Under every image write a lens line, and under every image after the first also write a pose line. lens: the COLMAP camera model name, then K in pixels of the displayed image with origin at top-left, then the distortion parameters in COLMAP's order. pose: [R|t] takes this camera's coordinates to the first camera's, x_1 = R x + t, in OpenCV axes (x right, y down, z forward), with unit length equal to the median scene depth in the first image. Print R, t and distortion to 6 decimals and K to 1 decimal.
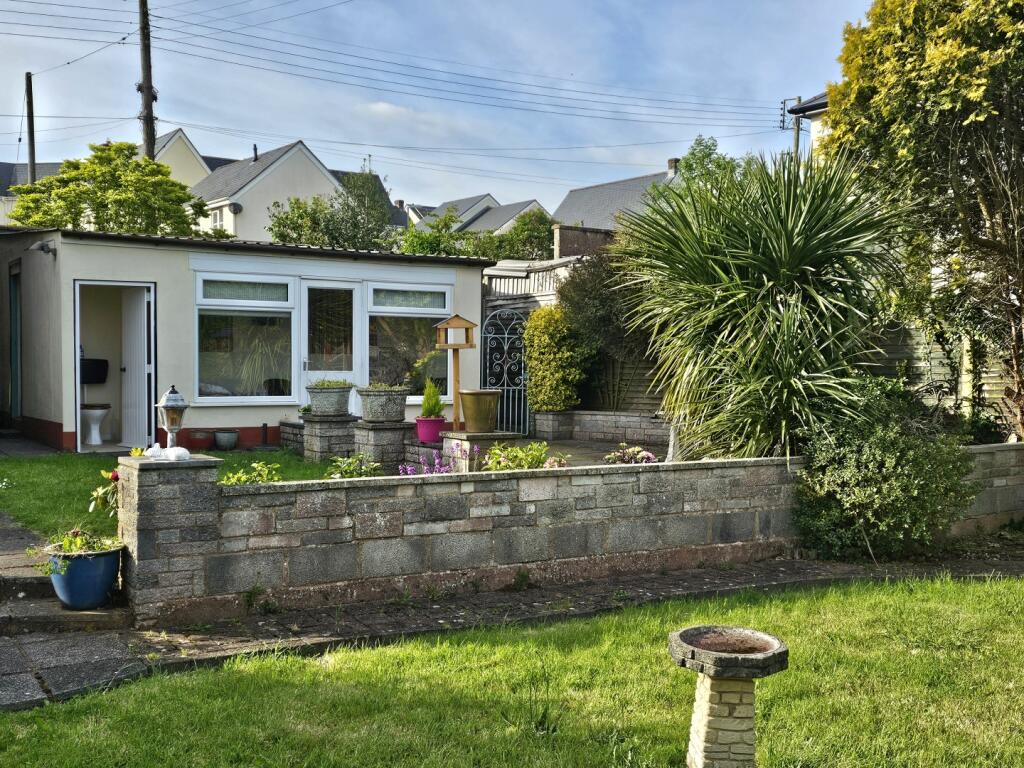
lens RADIAL K [[1203.2, 0, 509.7], [0, 1203.2, 353.5], [0, 0, 1]] dist [0.114652, -0.070178]
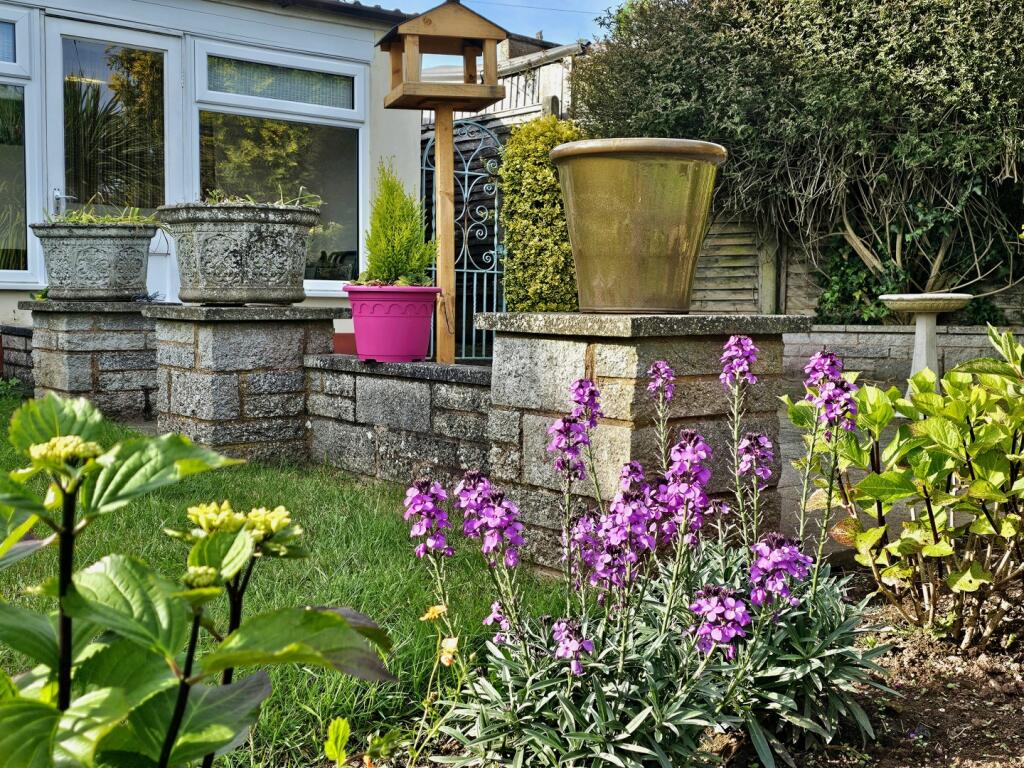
lens RADIAL K [[1203.2, 0, 509.7], [0, 1203.2, 353.5], [0, 0, 1]] dist [0.114652, -0.070178]
pose [[0.991598, 0.001247, 0.129351, -0.075304], [-0.007967, 0.998644, 0.051444, 0.053700], [-0.129112, -0.052043, 0.990263, 0.662580]]
